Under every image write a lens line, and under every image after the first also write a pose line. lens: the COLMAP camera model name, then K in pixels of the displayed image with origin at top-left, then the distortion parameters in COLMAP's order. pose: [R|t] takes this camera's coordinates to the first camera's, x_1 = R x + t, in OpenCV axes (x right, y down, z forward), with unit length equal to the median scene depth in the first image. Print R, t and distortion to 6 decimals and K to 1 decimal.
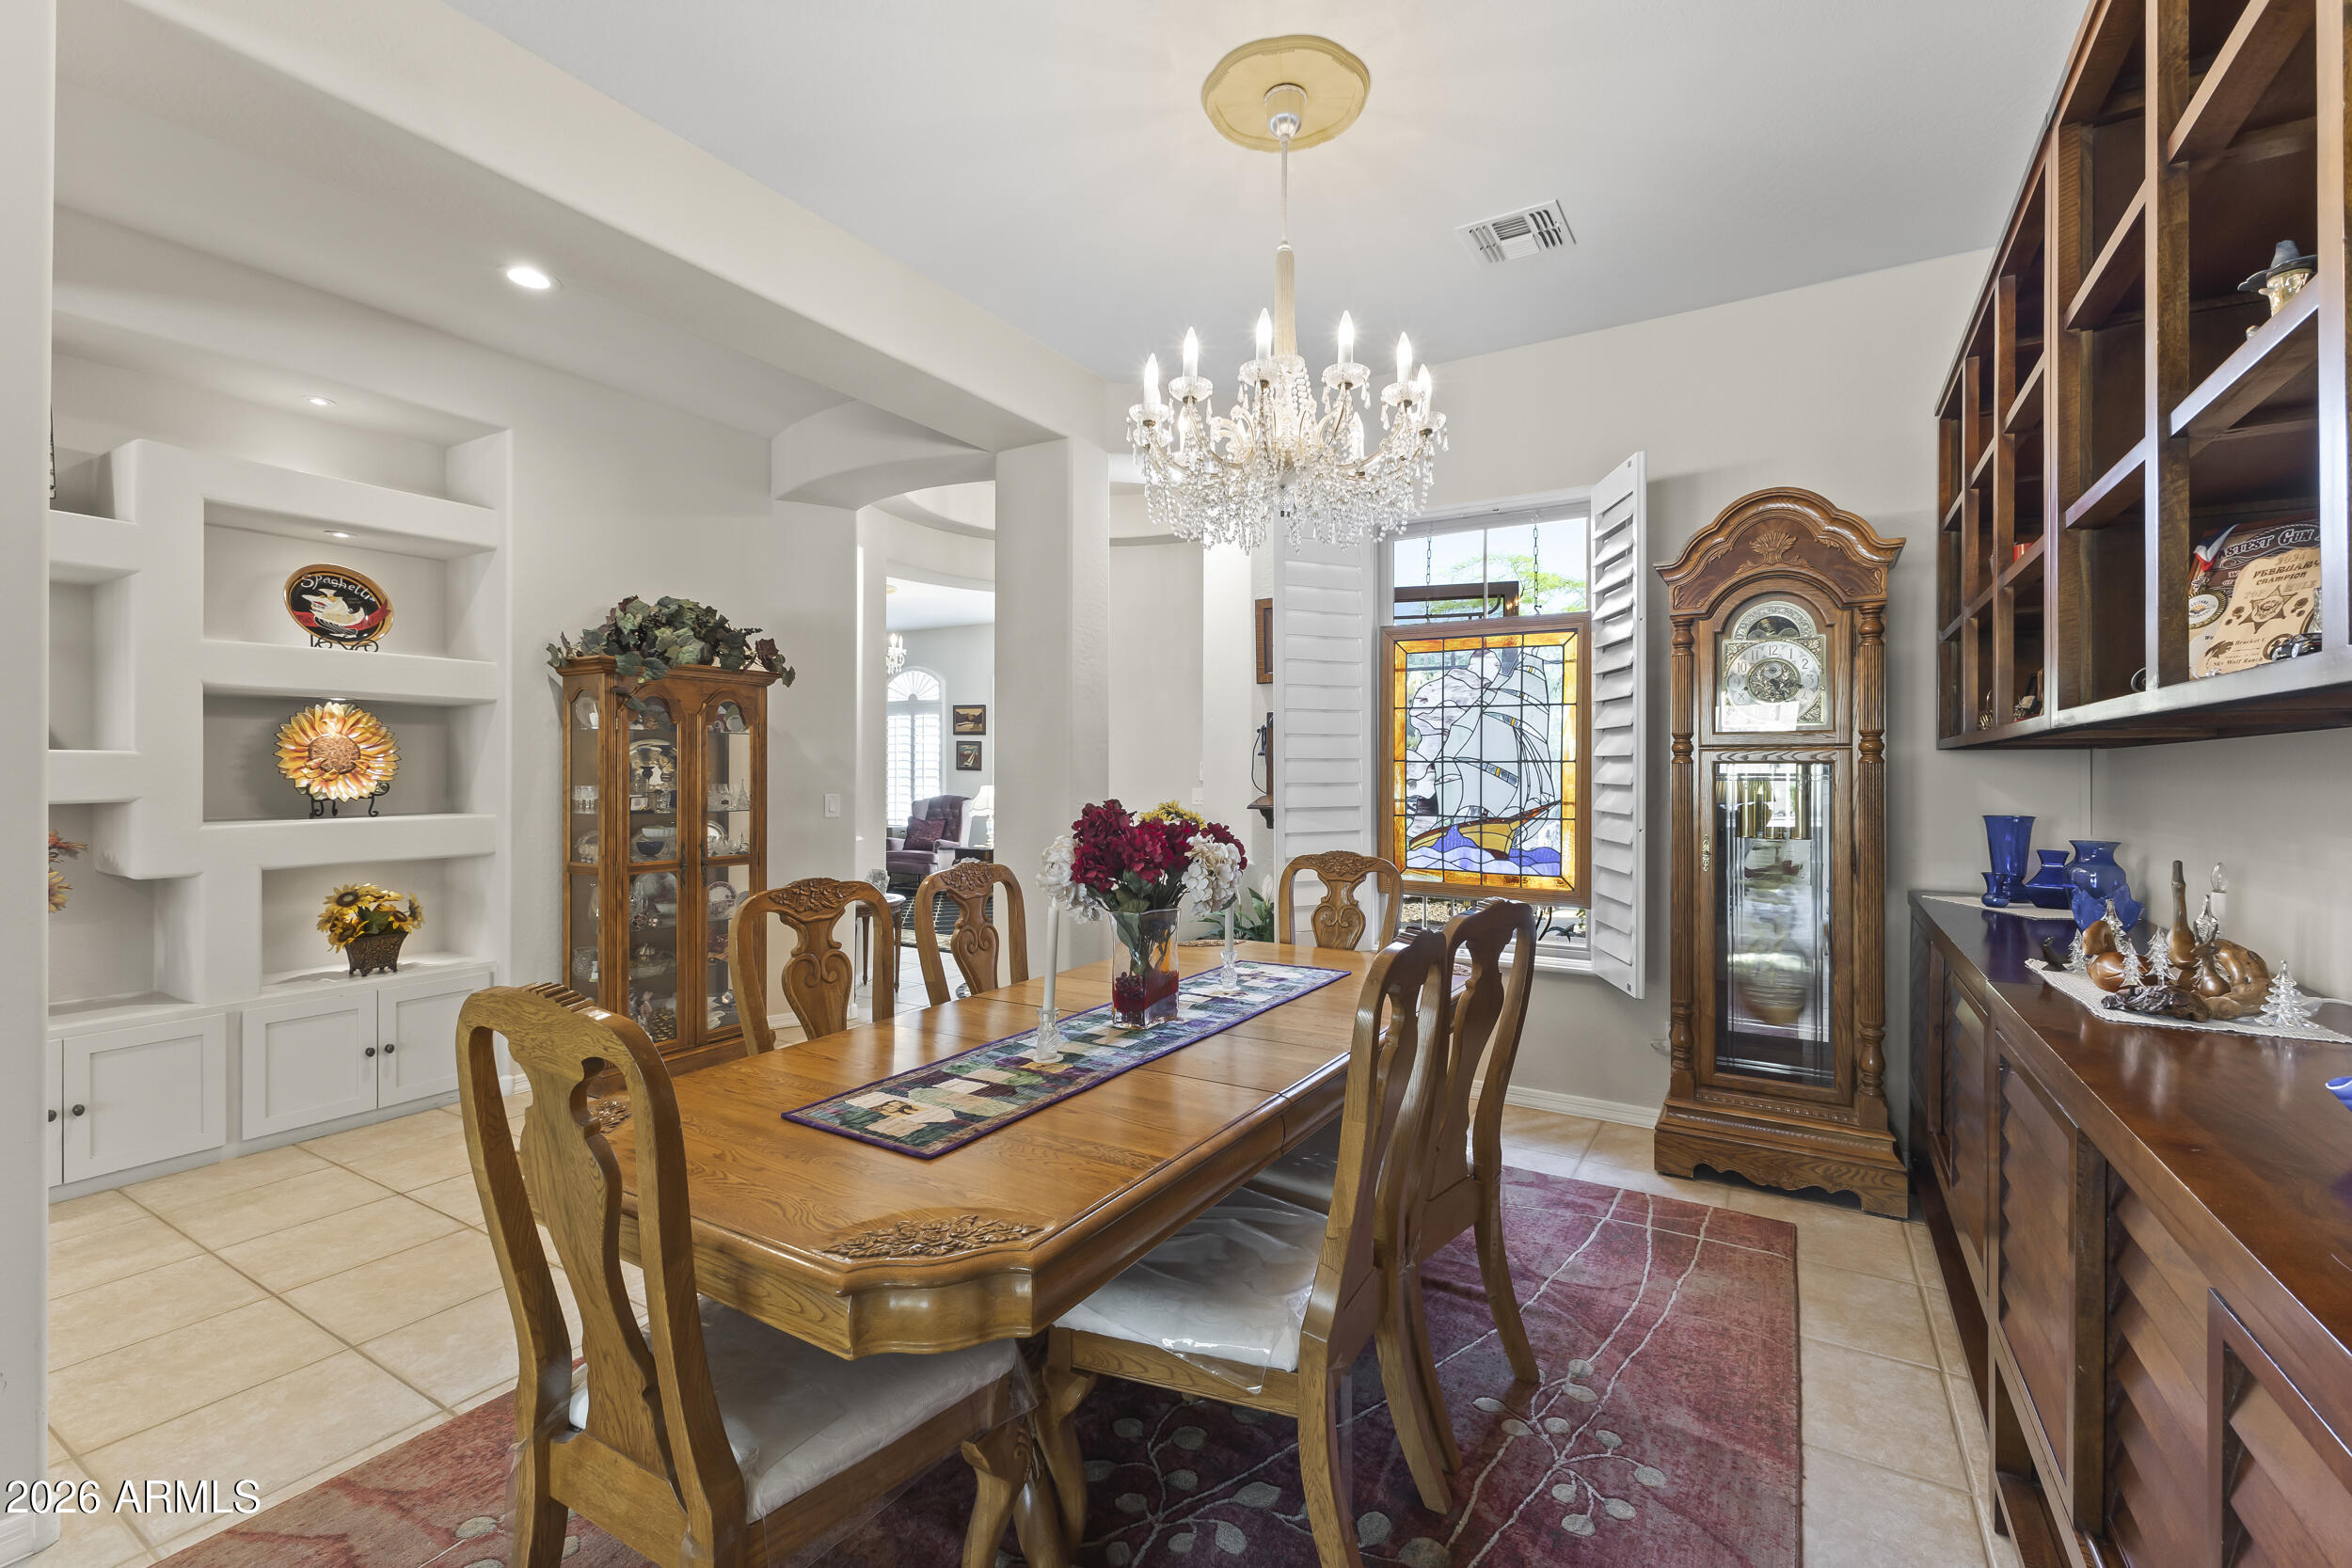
lens RADIAL K [[1014.8, 0, 1180.3], [0, 1014.8, 784.5], [0, 0, 1]] dist [0.010481, -0.000306]
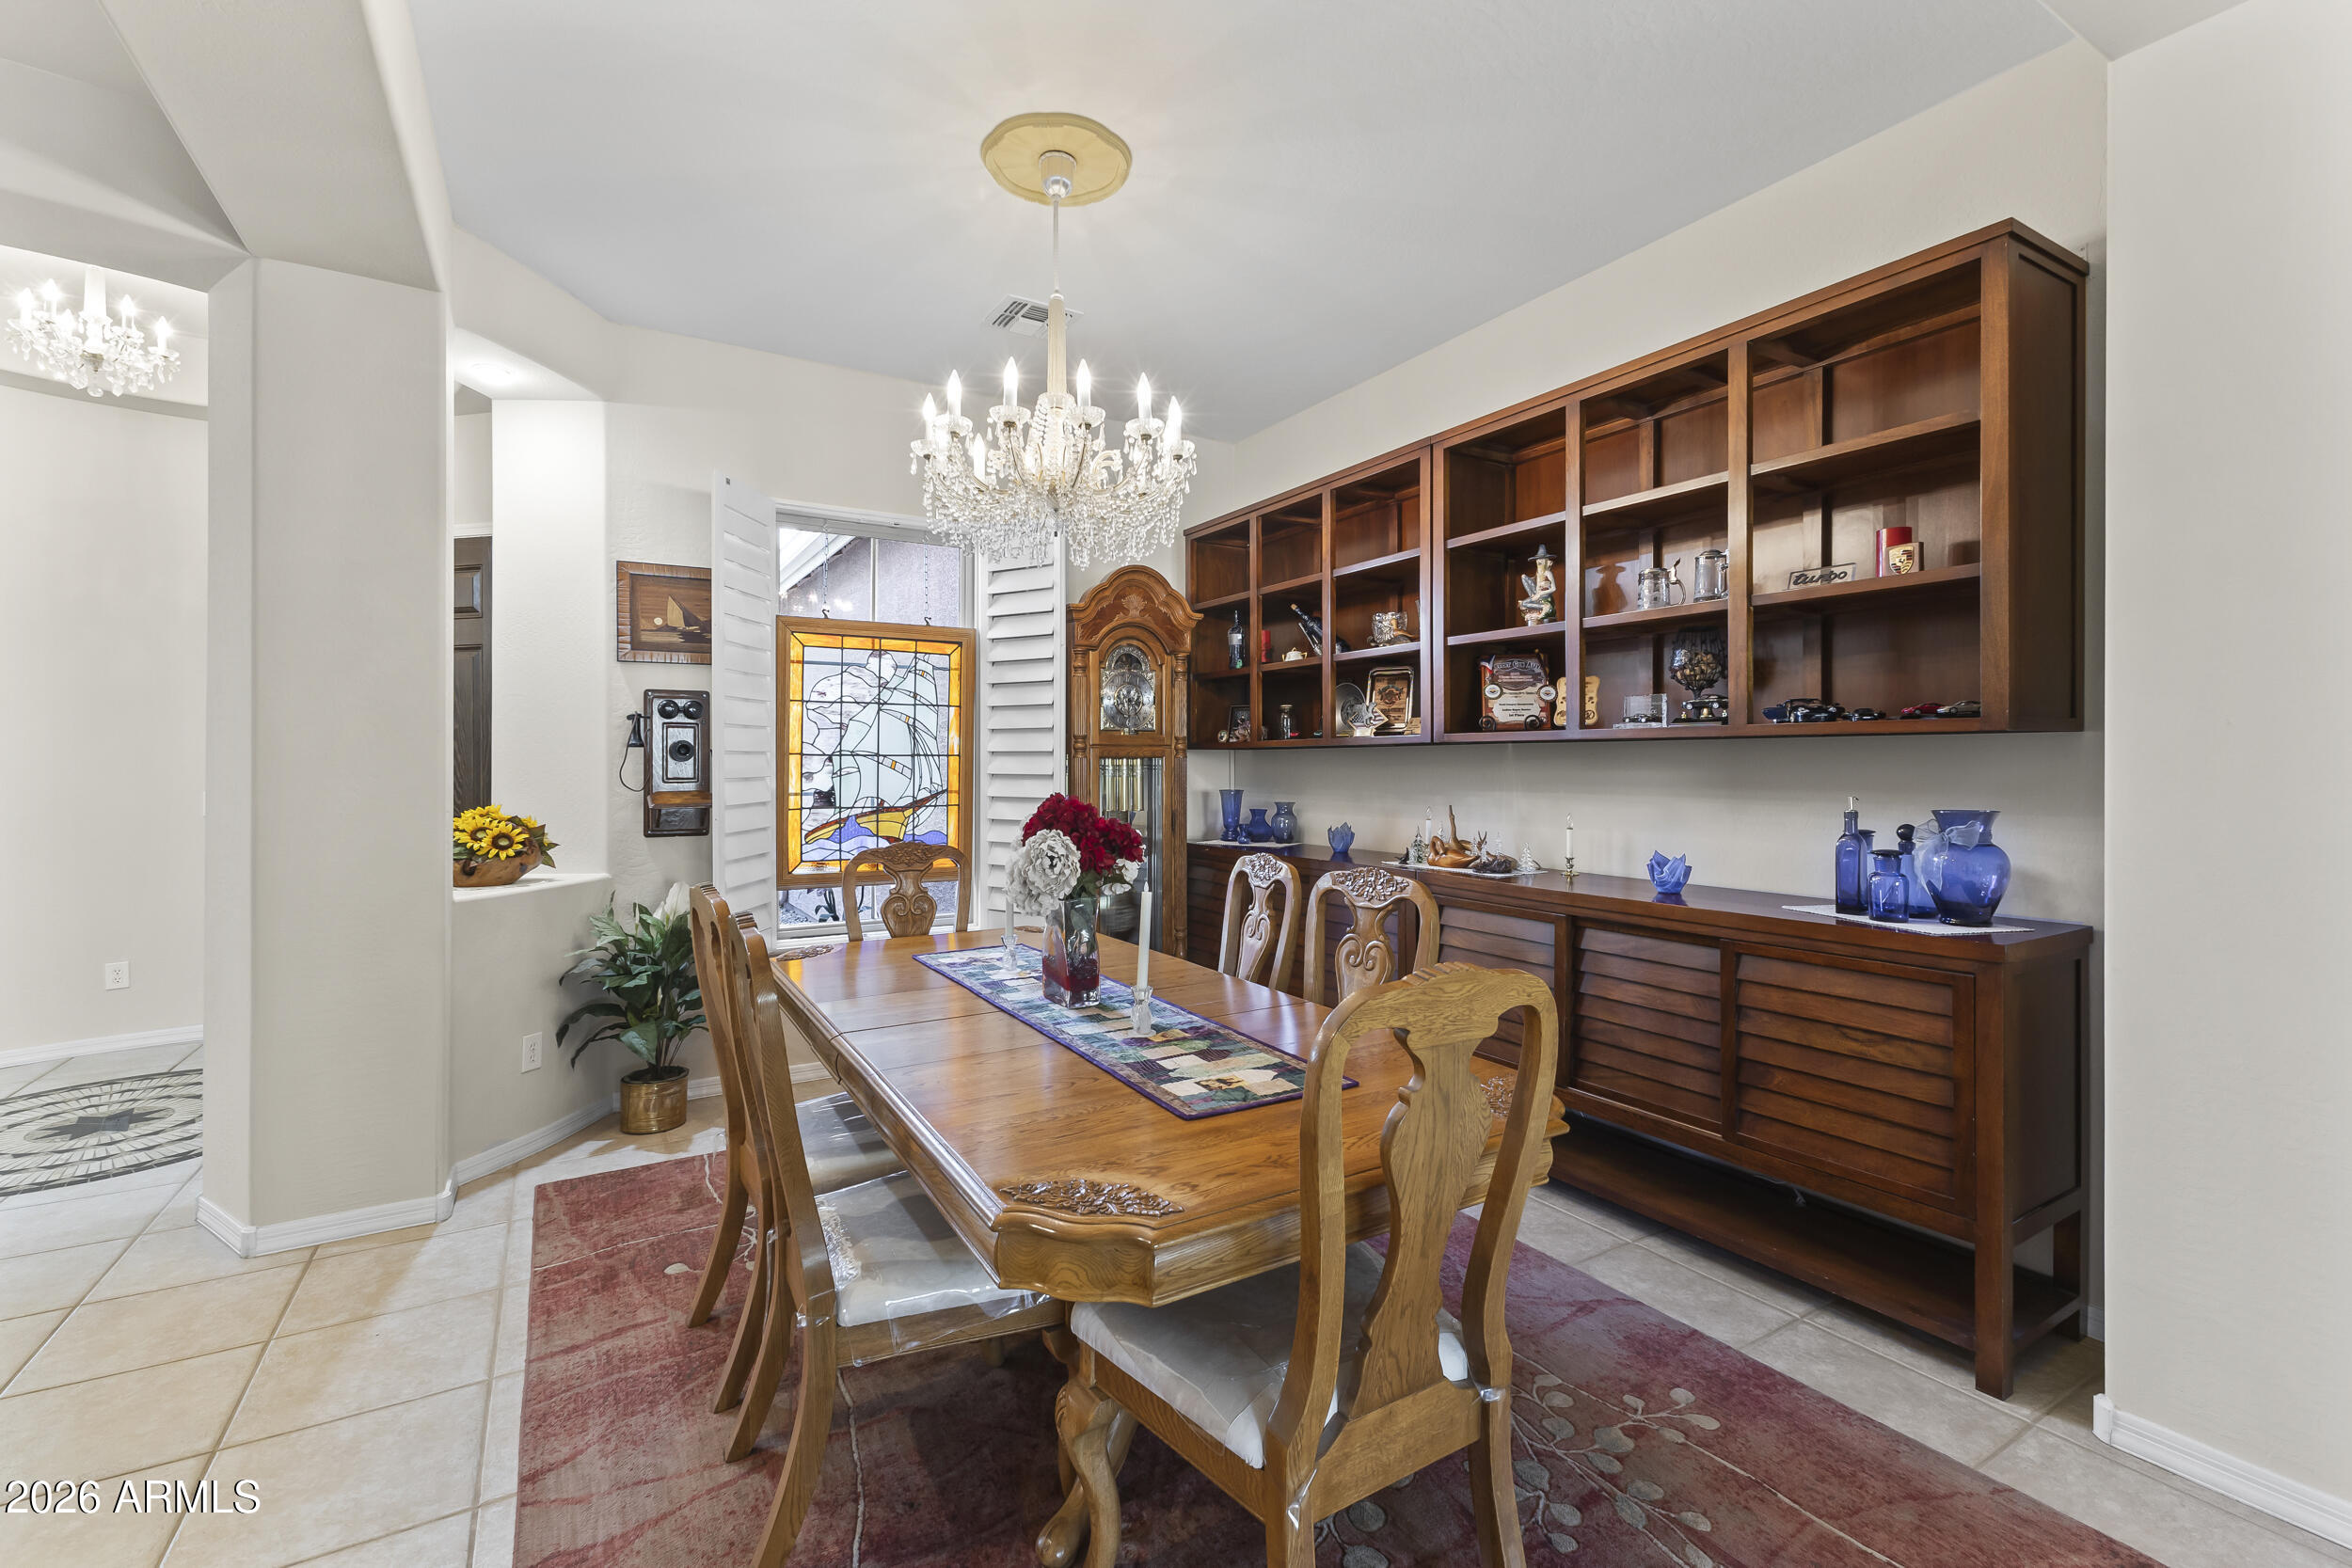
lens RADIAL K [[1014.8, 0, 1188.1], [0, 1014.8, 764.9], [0, 0, 1]] dist [0.010481, -0.000306]
pose [[0.479700, -0.006610, 0.877408, -0.497081], [0.013766, 0.999905, 0.000007, -0.007851], [-0.877325, 0.012075, 0.479745, 0.203736]]
